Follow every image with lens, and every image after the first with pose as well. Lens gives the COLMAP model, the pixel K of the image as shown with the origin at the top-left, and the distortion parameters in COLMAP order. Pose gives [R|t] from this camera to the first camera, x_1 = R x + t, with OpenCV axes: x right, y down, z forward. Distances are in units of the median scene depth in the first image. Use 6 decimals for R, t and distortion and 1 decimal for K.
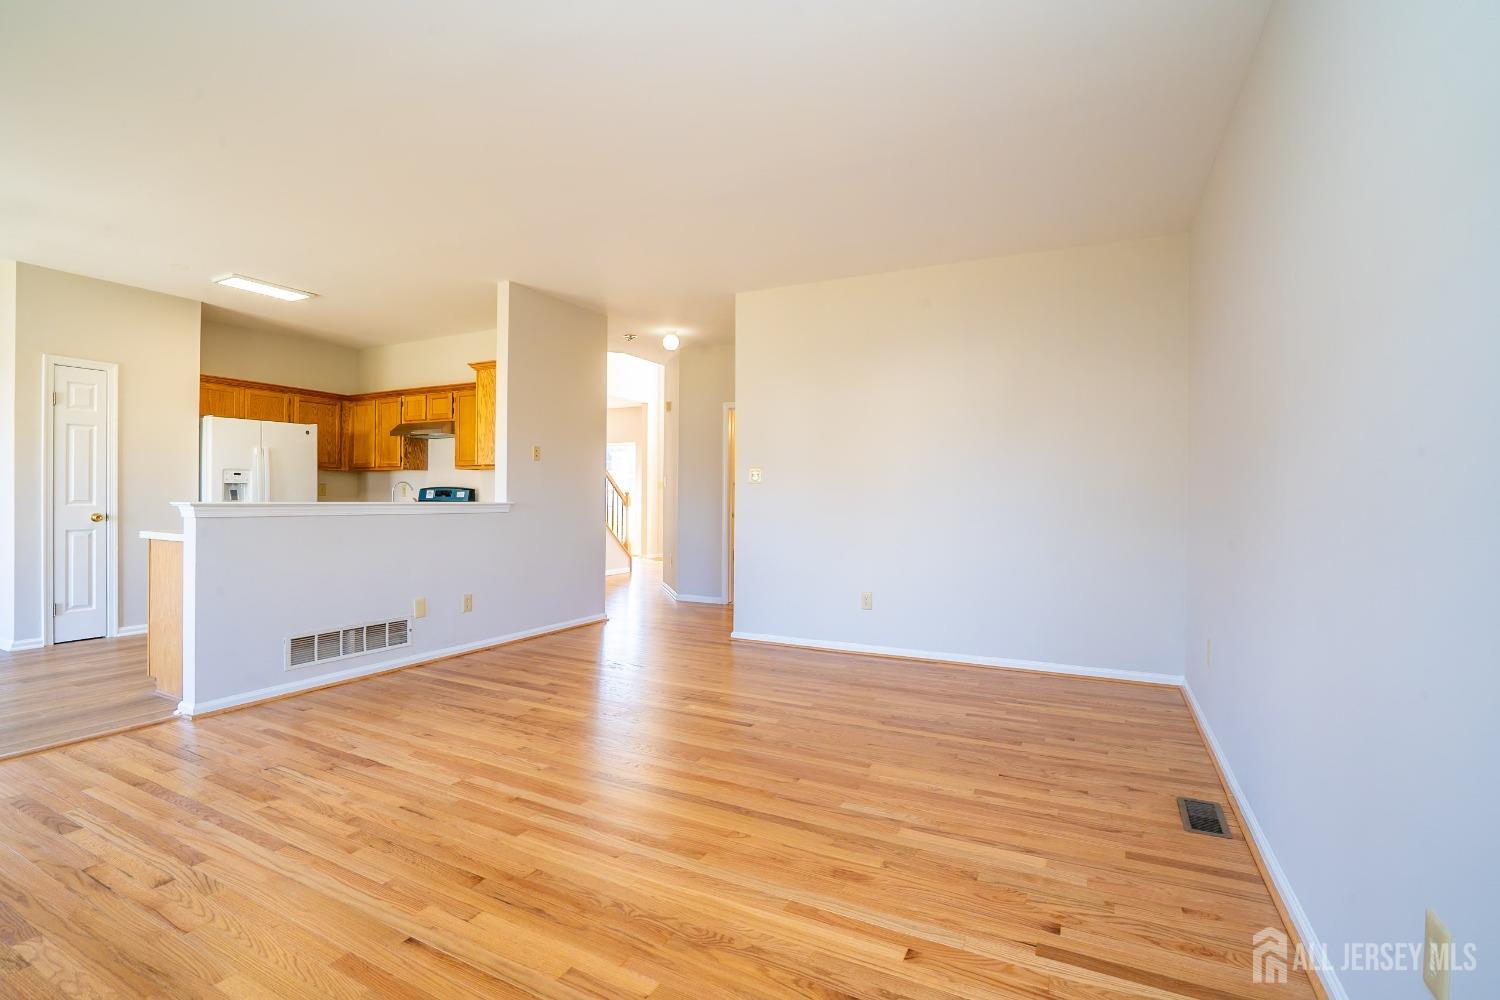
lens RADIAL K [[694.5, 0, 734.3], [0, 694.5, 502.4], [0, 0, 1]] dist [-0.048894, 0.014665]
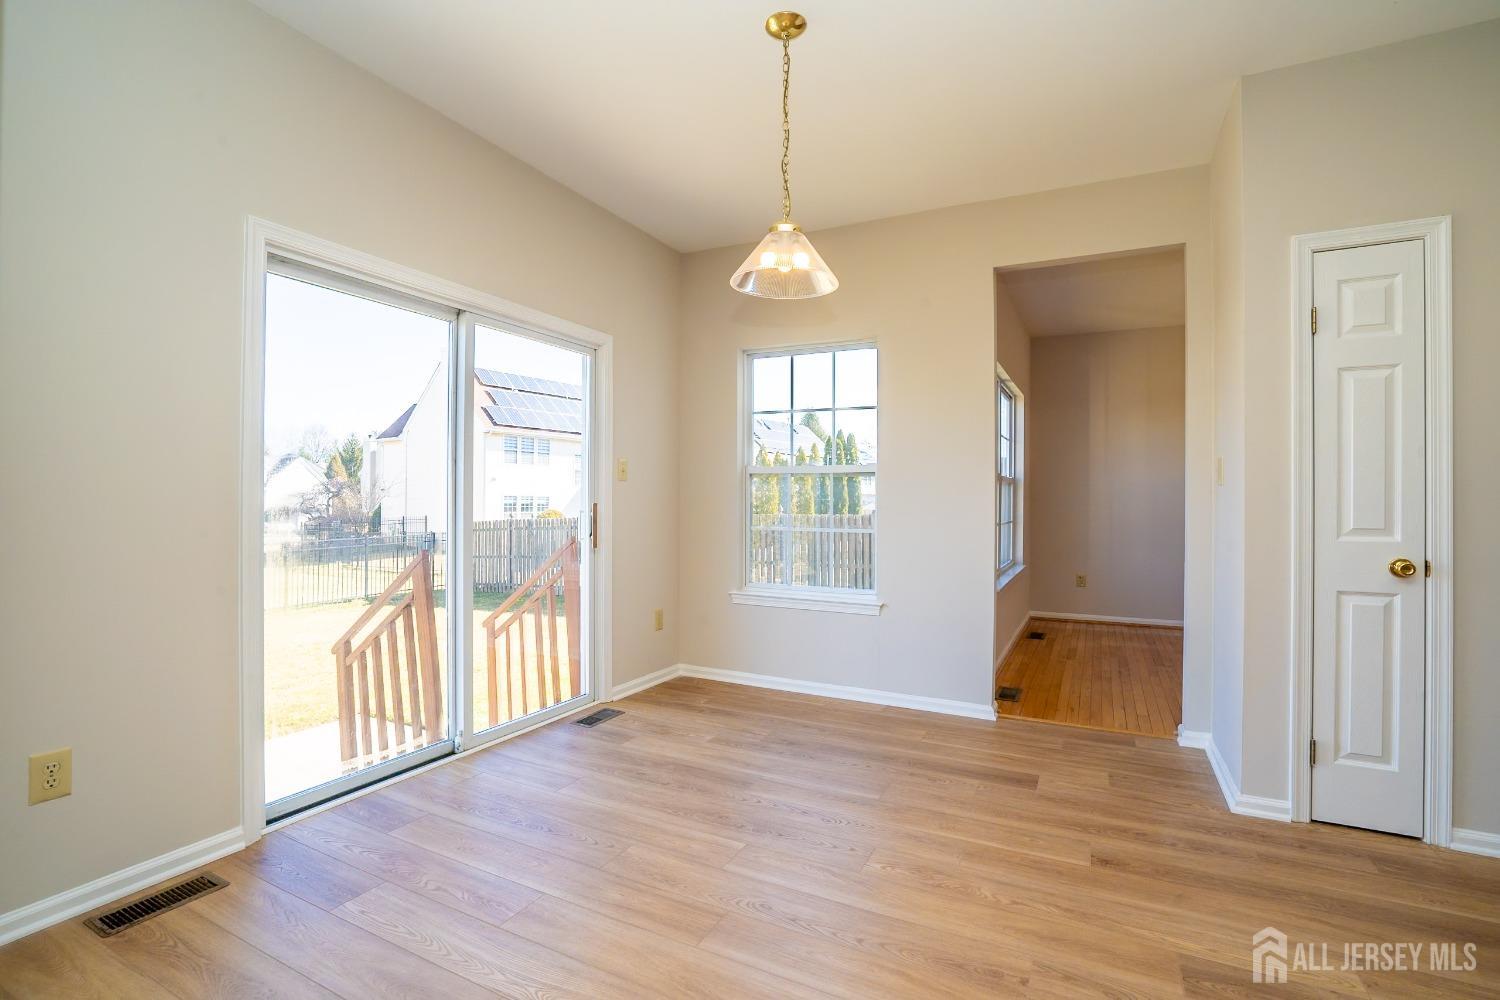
lens RADIAL K [[694.5, 0, 739.0], [0, 694.5, 500.4], [0, 0, 1]] dist [-0.048894, 0.014665]
pose [[0.000160, -0.012882, -0.999917, -0.513113], [-0.010862, 0.999858, -0.012883, -0.012767], [0.999941, 0.010863, 0.000020, 0.570965]]
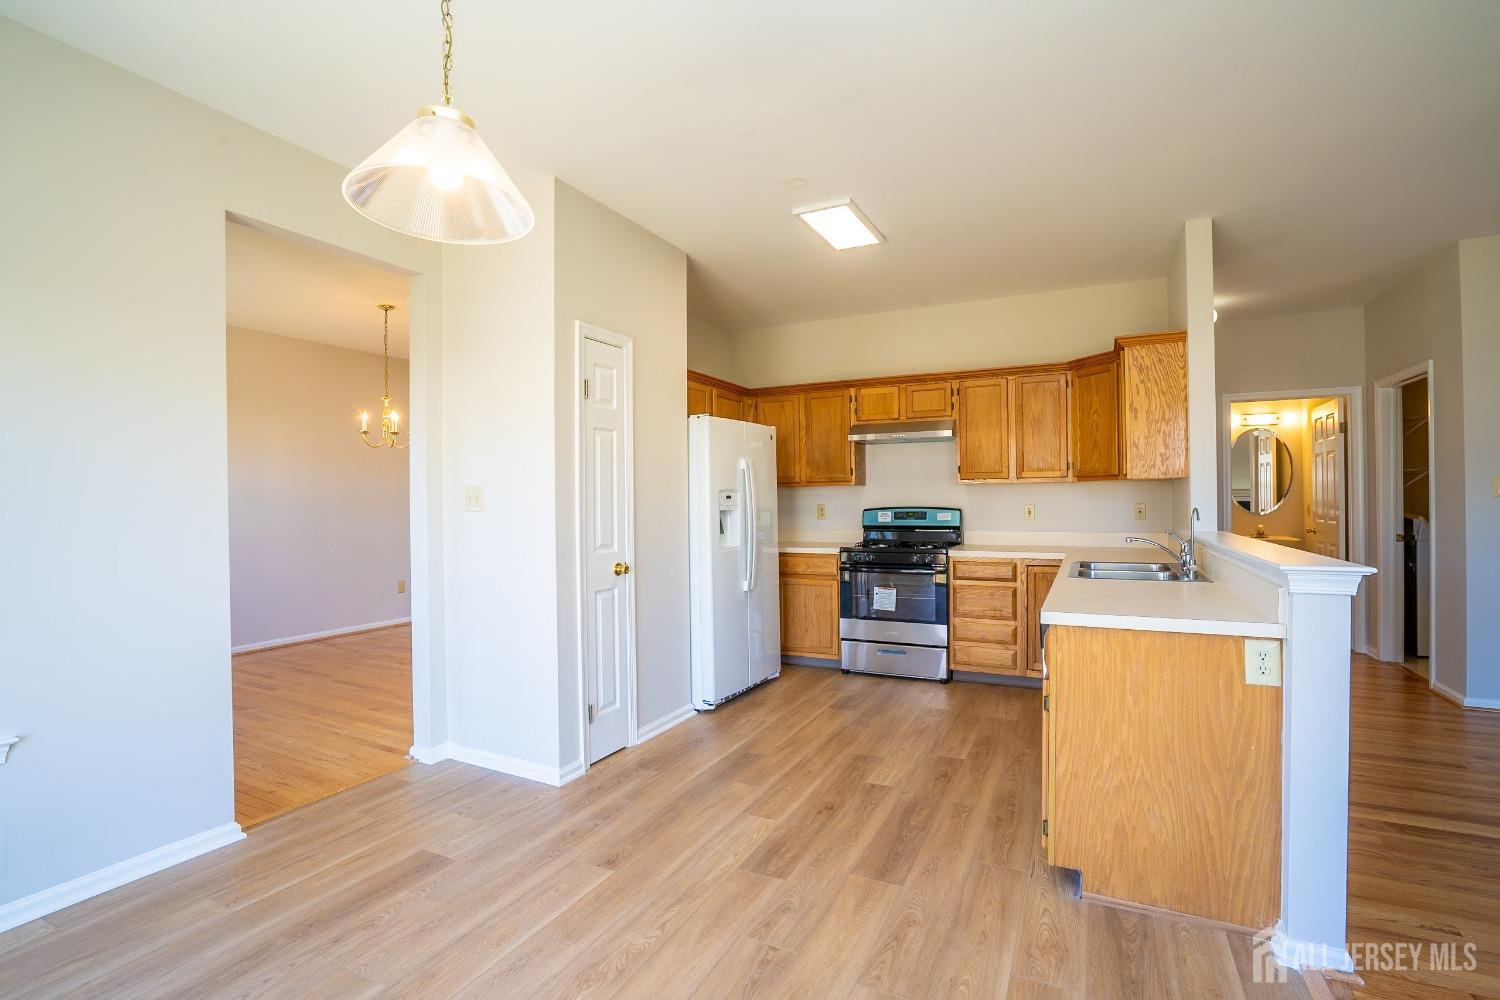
lens RADIAL K [[694.5, 0, 745.2], [0, 694.5, 502.1], [0, 0, 1]] dist [-0.048894, 0.014665]
pose [[0.999701, -0.021336, 0.011940, -0.855268], [0.021371, 0.999768, -0.002752, -0.040279], [-0.011878, 0.003006, 0.999925, 0.323288]]
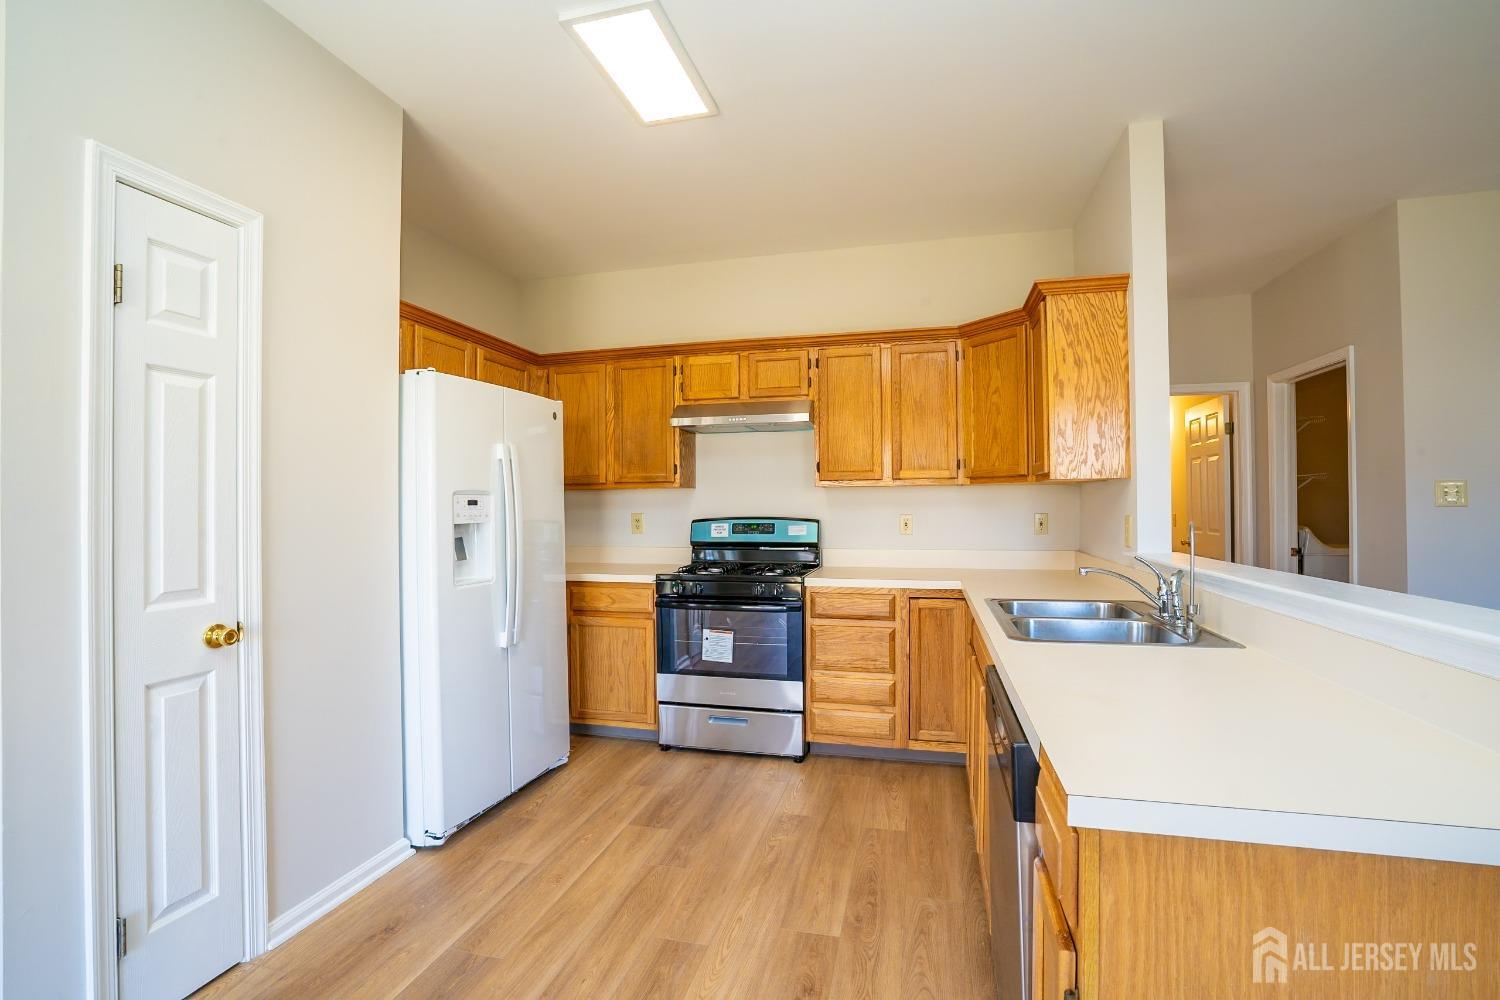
lens RADIAL K [[694.5, 0, 743.5], [0, 694.5, 501.3], [0, 0, 1]] dist [-0.048894, 0.014665]
pose [[0.974063, -0.015813, 0.225722, -0.780814], [0.018520, 0.999780, -0.009881, -0.040984], [-0.225516, 0.013805, 0.974142, 0.606985]]
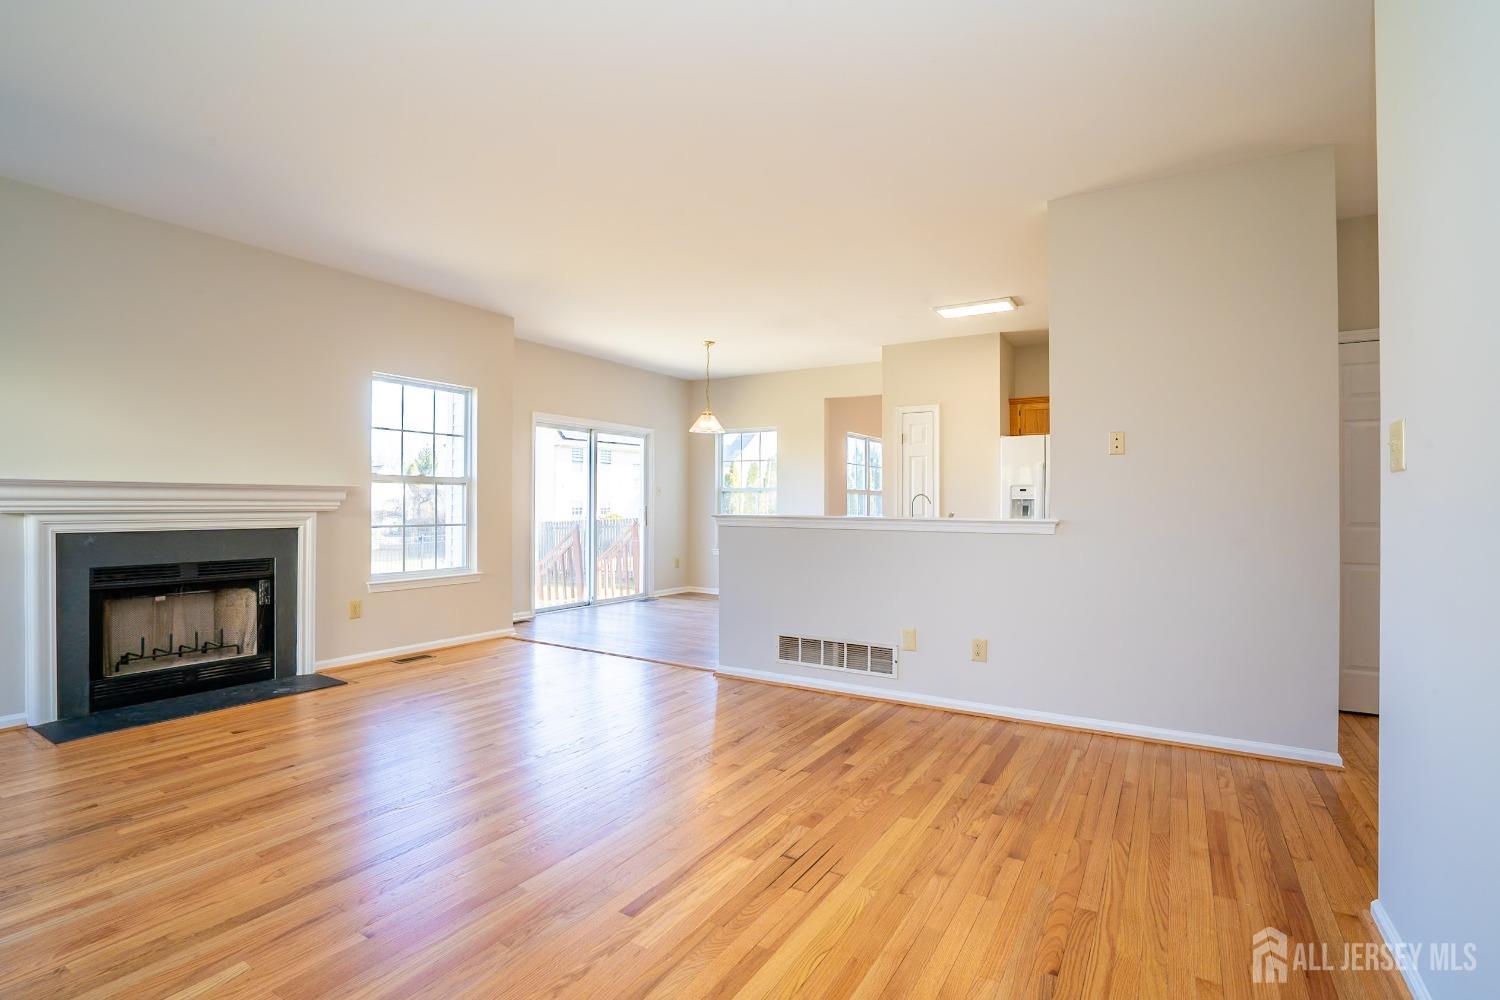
lens RADIAL K [[694.5, 0, 736.2], [0, 694.5, 508.7], [0, 0, 1]] dist [-0.048894, 0.014665]
pose [[-0.082909, -0.006457, -0.996536, 0.391930], [-0.011672, 0.999917, -0.005508, -0.004155], [0.996489, 0.011175, -0.082977, 0.772186]]
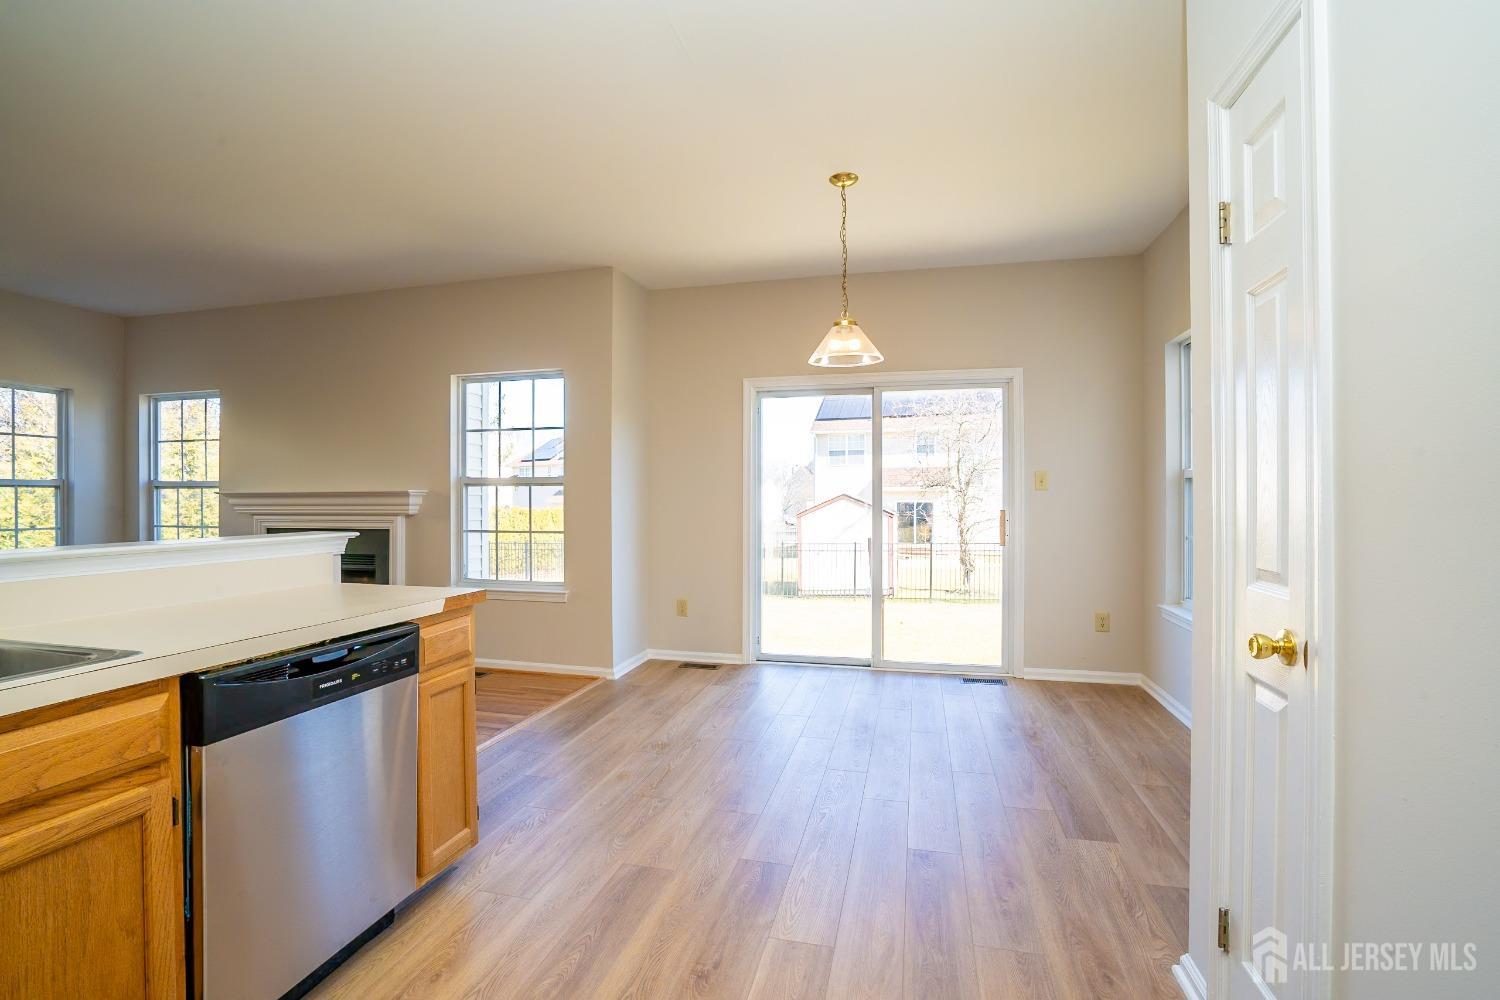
lens RADIAL K [[694.5, 0, 748.3], [0, 694.5, 502.8], [0, 0, 1]] dist [-0.048894, 0.014665]
pose [[-0.971462, -0.009930, -0.236986, -0.723758], [-0.011773, 0.999910, 0.006360, -0.028963], [0.236902, 0.008968, -0.971492, 1.224321]]
